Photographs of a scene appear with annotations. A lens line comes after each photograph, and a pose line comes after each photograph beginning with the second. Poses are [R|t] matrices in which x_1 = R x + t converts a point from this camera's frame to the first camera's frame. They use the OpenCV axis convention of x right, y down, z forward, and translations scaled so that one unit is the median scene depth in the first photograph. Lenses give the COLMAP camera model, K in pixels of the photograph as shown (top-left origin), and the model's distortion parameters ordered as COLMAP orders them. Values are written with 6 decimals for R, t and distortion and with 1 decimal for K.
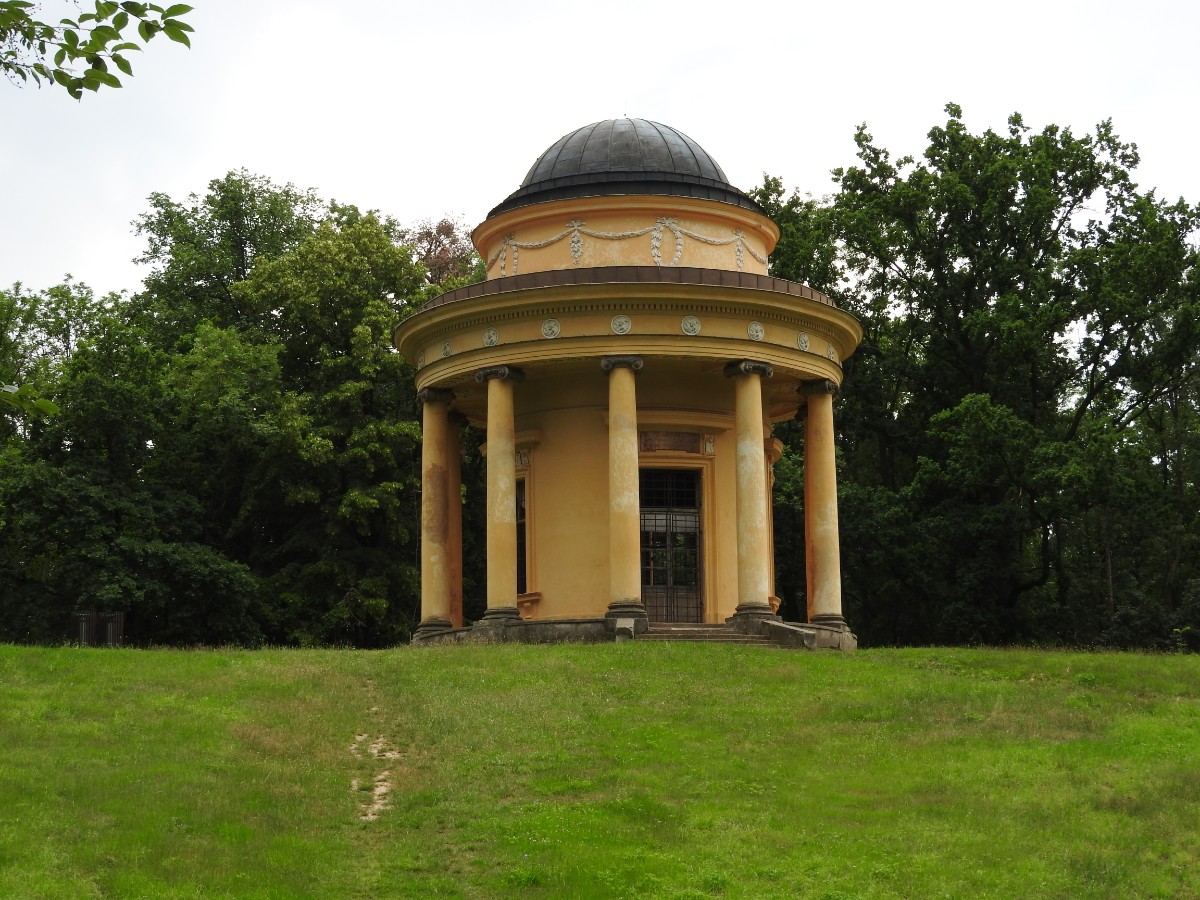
lens RADIAL K [[2203.4, 0, 596.7], [0, 2203.4, 444.2], [0, 0, 1]] dist [-0.002596, 0.000000]
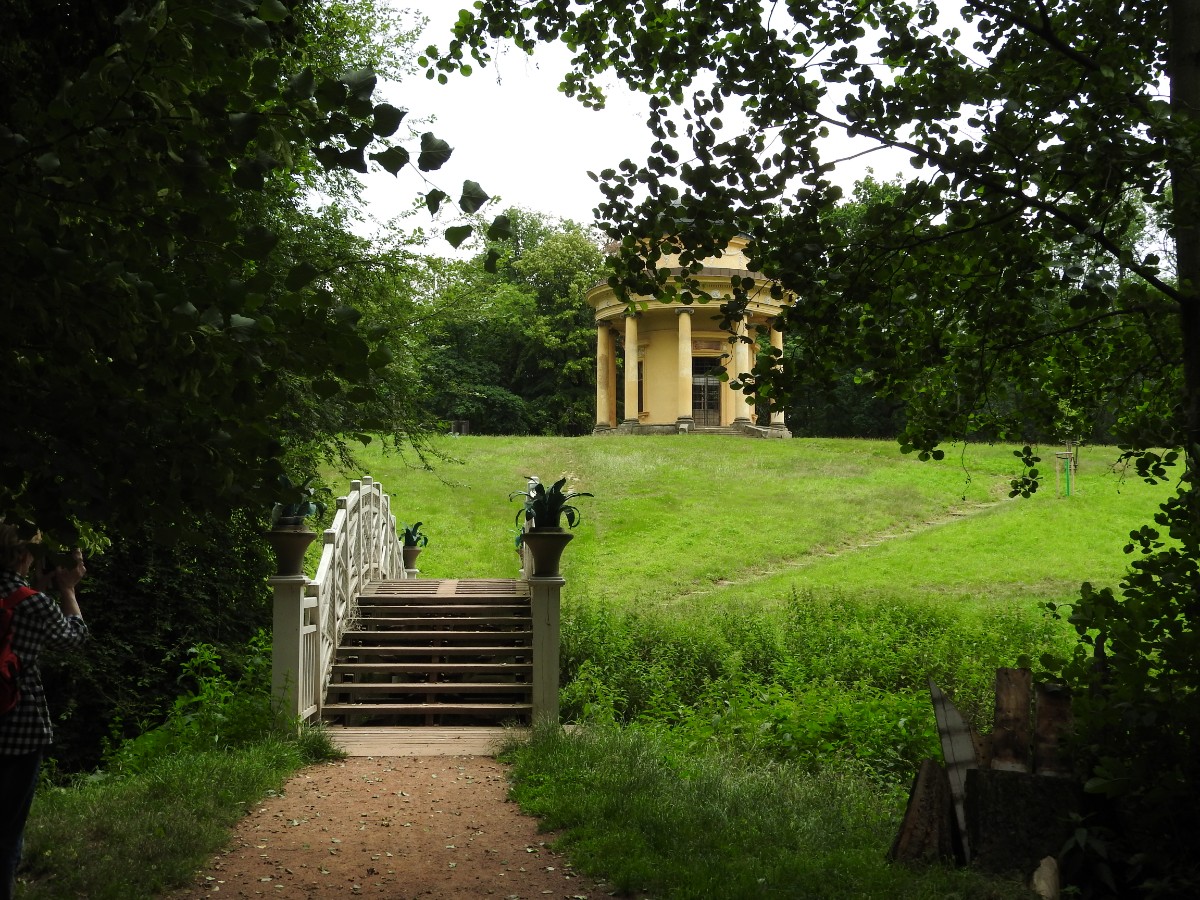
lens RADIAL K [[1417.8, 0, 529.1], [0, 1417.8, 451.9], [0, 0, 1]] dist [0.011829, 0.000000]
pose [[0.988237, 0.010892, -0.152543, 0.070193], [0.005738, 0.994118, 0.108152, -0.046393], [0.152823, -0.107755, 0.982361, -0.420104]]
